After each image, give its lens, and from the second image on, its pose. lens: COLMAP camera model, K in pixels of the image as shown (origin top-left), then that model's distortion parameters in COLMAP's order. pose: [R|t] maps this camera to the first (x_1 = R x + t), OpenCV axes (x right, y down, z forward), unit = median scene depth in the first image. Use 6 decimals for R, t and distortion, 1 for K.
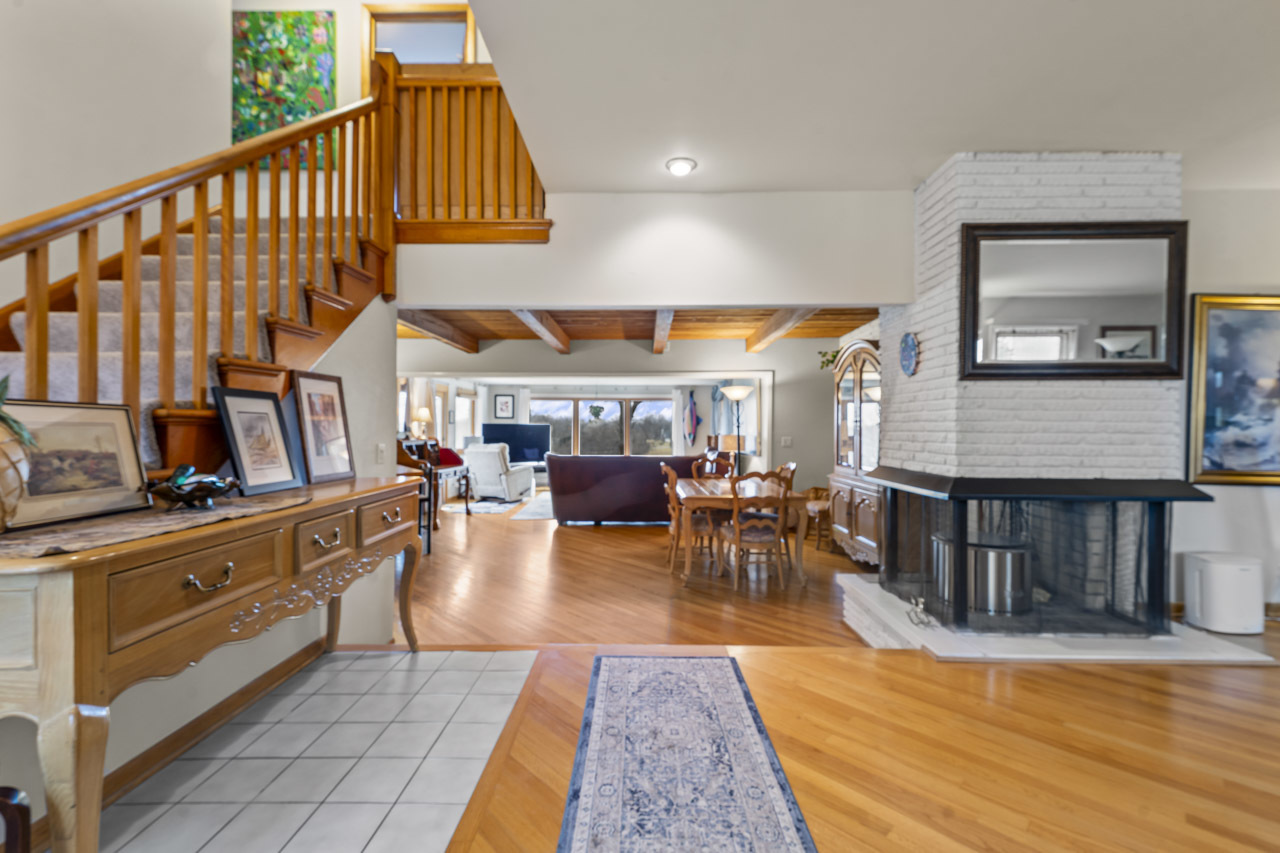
lens RADIAL K [[524.0, 0, 637.1], [0, 524.0, 430.4], [0, 0, 1]] dist [0.001118, -0.000008]
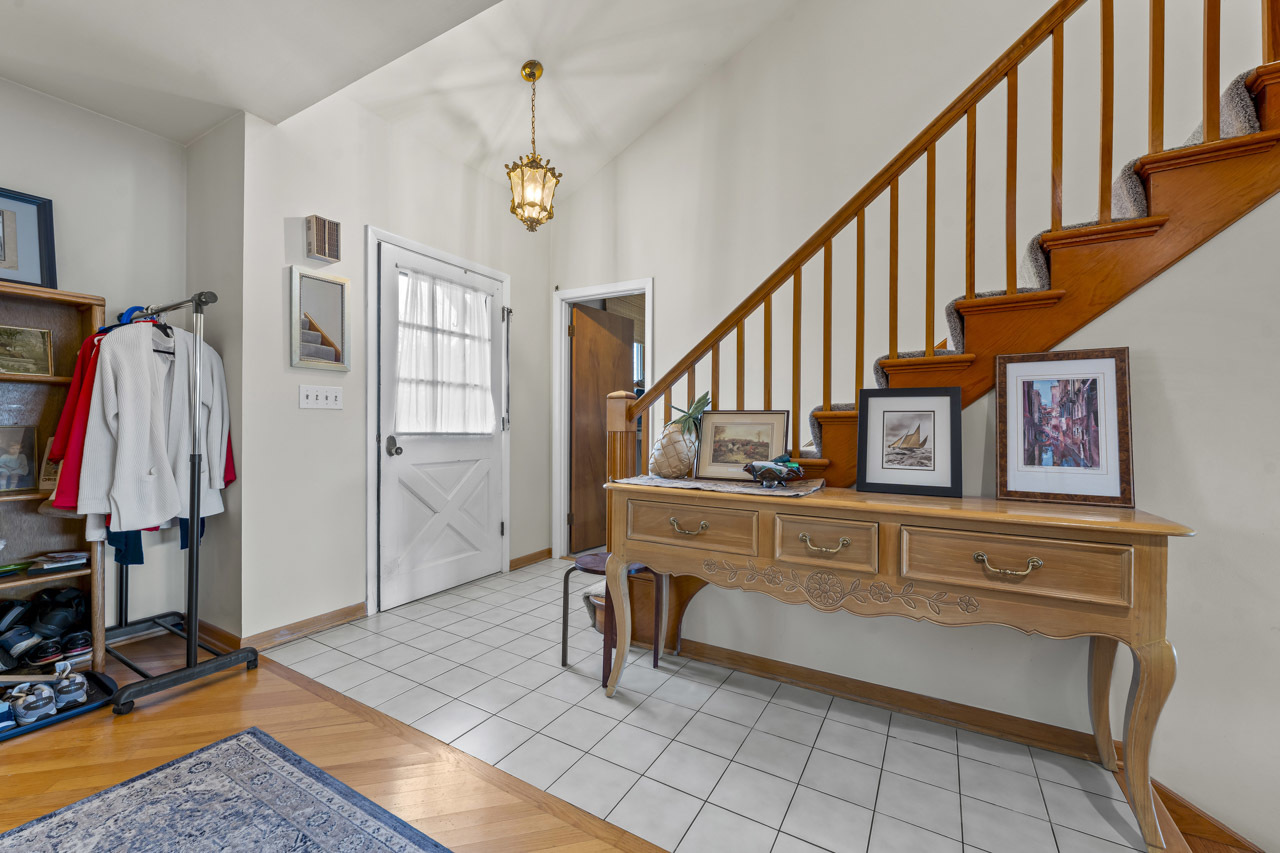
lens RADIAL K [[516.1, 0, 640.5], [0, 516.1, 427.5], [0, 0, 1]] dist [-0.001480, 0.000710]
pose [[-0.495389, -0.004704, -0.868658, 0.436727], [-0.011448, 0.999934, 0.001113, 0.001428], [0.868596, 0.010496, -0.495410, 1.314258]]
